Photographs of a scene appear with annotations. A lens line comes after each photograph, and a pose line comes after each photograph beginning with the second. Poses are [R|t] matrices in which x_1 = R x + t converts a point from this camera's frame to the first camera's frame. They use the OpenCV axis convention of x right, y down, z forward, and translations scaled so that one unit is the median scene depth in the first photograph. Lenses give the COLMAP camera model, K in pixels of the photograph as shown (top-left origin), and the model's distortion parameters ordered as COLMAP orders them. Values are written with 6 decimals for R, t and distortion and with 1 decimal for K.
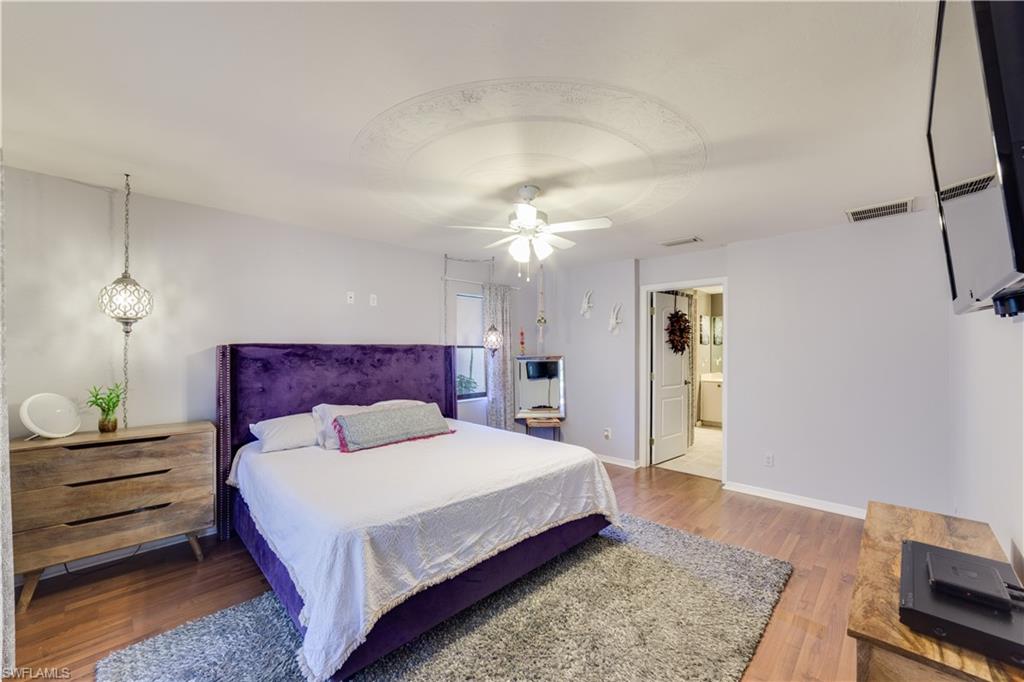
lens RADIAL K [[397.0, 0, 510.1], [0, 397.0, 346.3], [0, 0, 1]] dist [-0.025256, 0.008284]
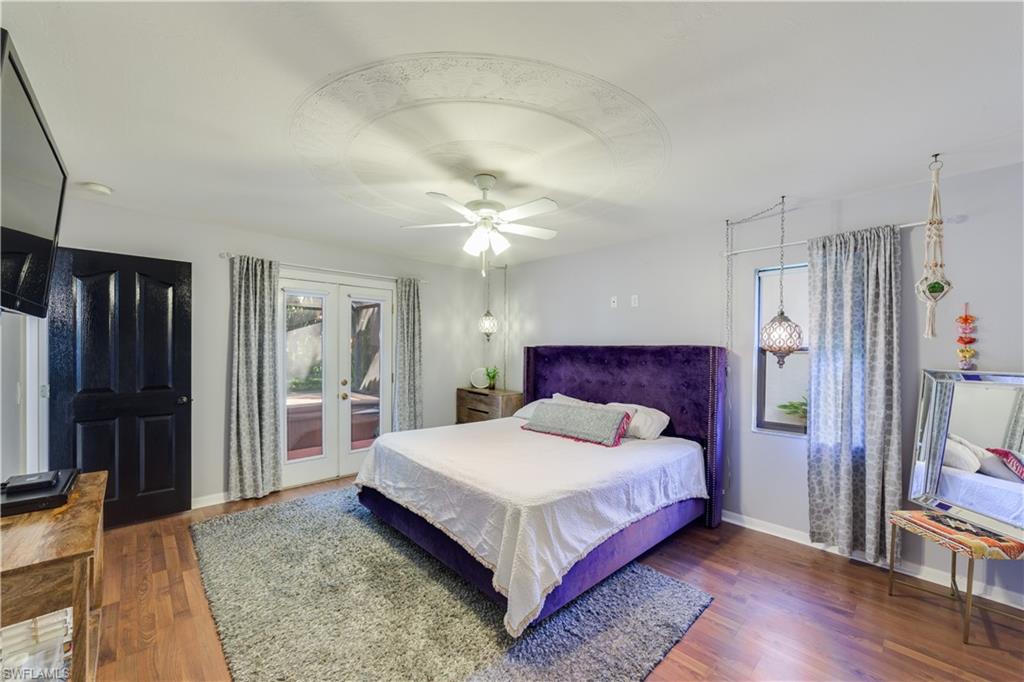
lens RADIAL K [[397.0, 0, 510.1], [0, 397.0, 346.3], [0, 0, 1]] dist [-0.025256, 0.008284]
pose [[-0.024589, -0.008047, -0.999665, 0.871266], [-0.006460, 0.999948, -0.007890, 0.008808], [0.999677, 0.006264, -0.024639, 0.961170]]
